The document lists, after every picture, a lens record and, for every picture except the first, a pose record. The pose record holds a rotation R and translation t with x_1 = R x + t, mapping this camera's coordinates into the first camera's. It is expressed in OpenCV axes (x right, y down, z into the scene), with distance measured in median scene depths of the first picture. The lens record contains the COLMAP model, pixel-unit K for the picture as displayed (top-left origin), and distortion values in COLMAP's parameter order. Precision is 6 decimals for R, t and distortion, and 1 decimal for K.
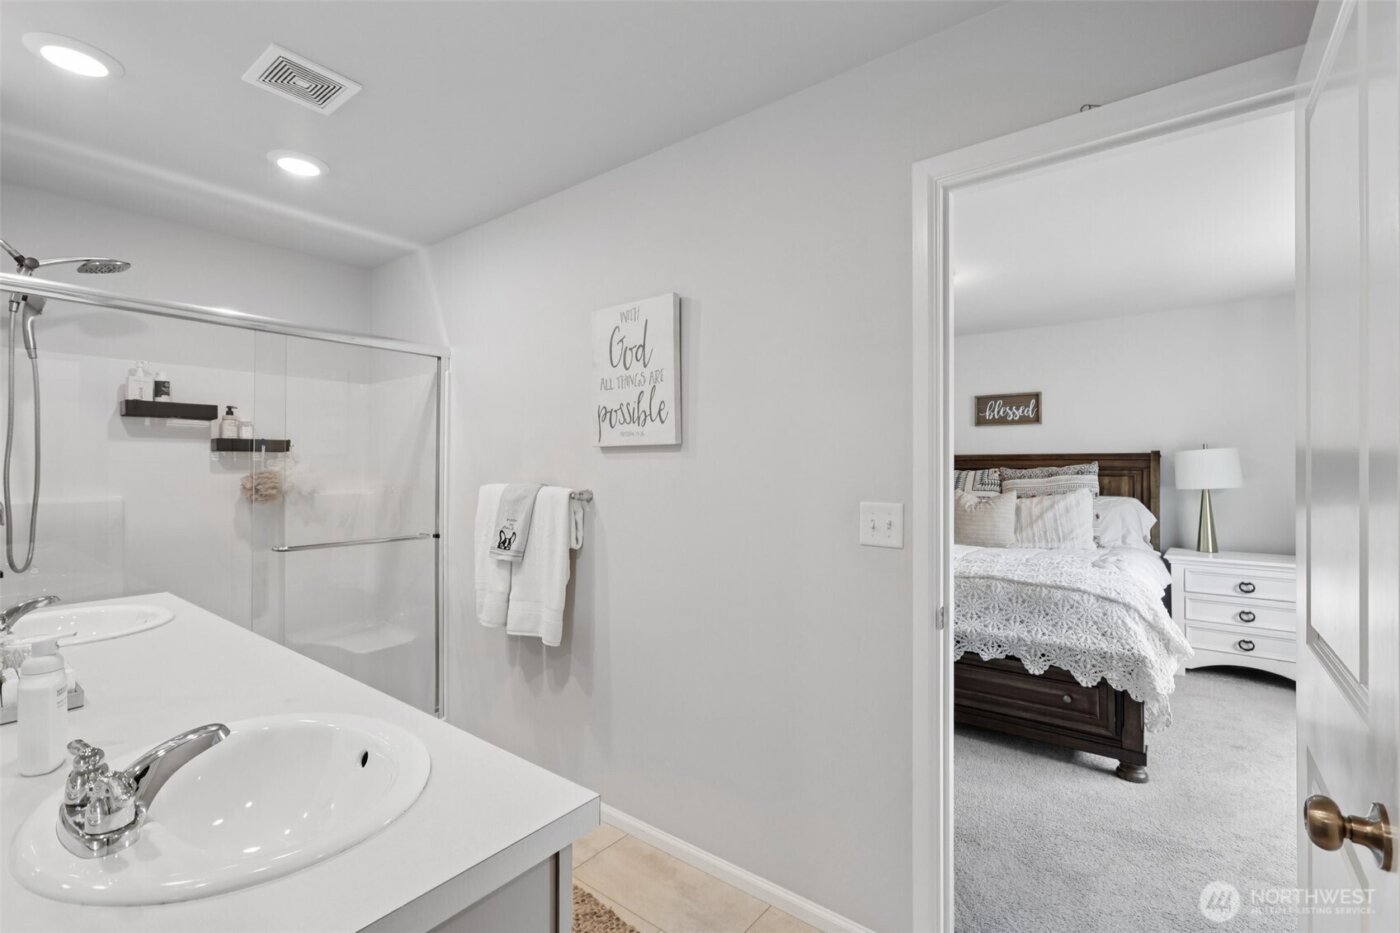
lens RADIAL K [[638.3, 0, 694.4], [0, 638.3, 463.3], [0, 0, 1]] dist [0.005226, 0.001182]
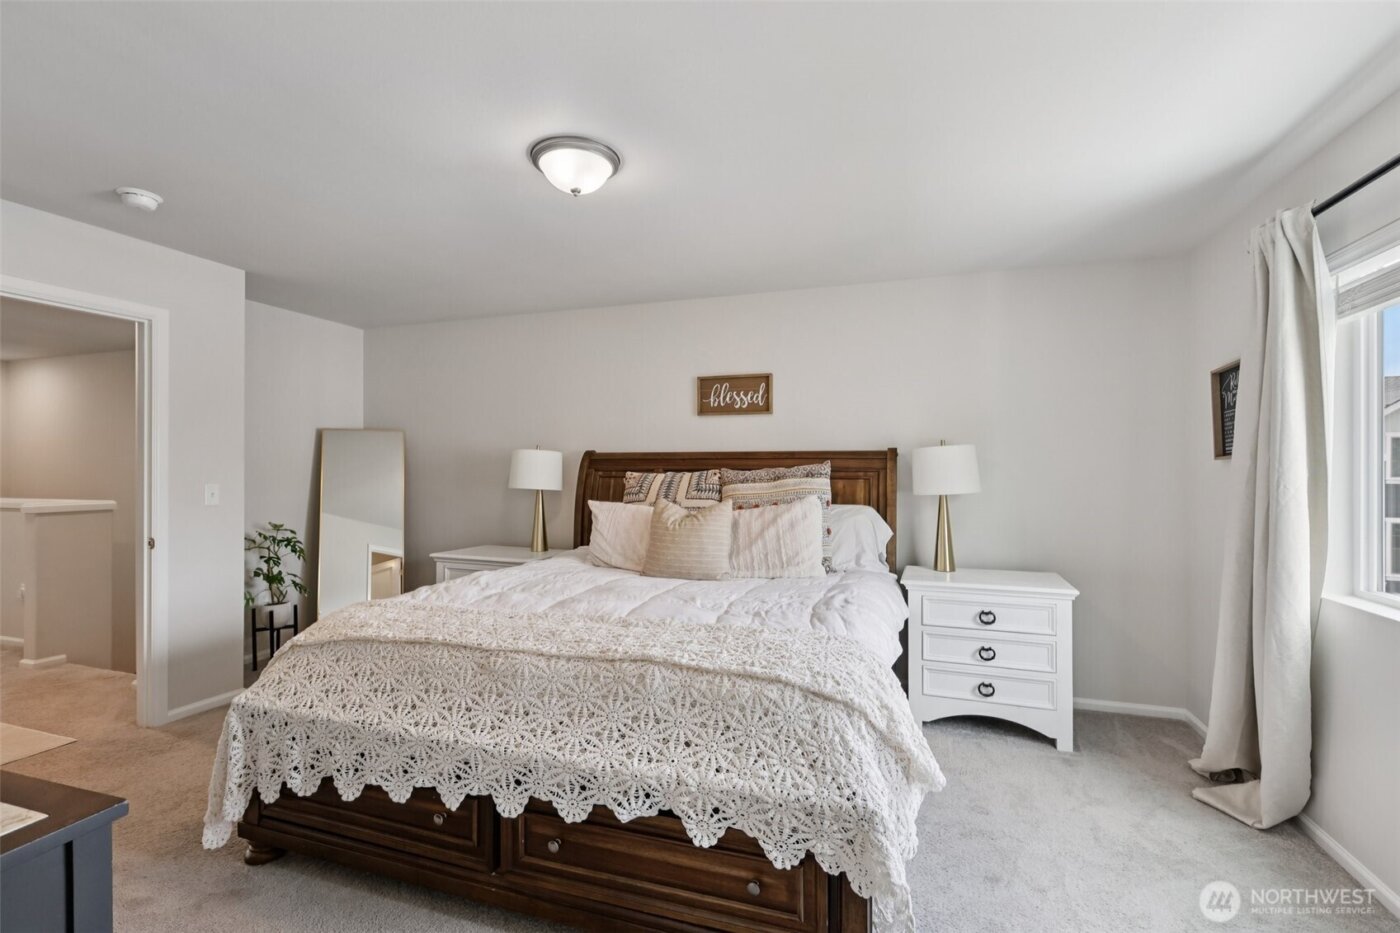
lens RADIAL K [[638.3, 0, 697.3], [0, 638.3, 468.3], [0, 0, 1]] dist [0.005226, 0.001182]
pose [[0.946798, 0.002151, 0.321822, 0.260192], [-0.003996, 0.999979, 0.005072, 0.003879], [-0.321805, -0.006088, 0.946786, 0.360890]]
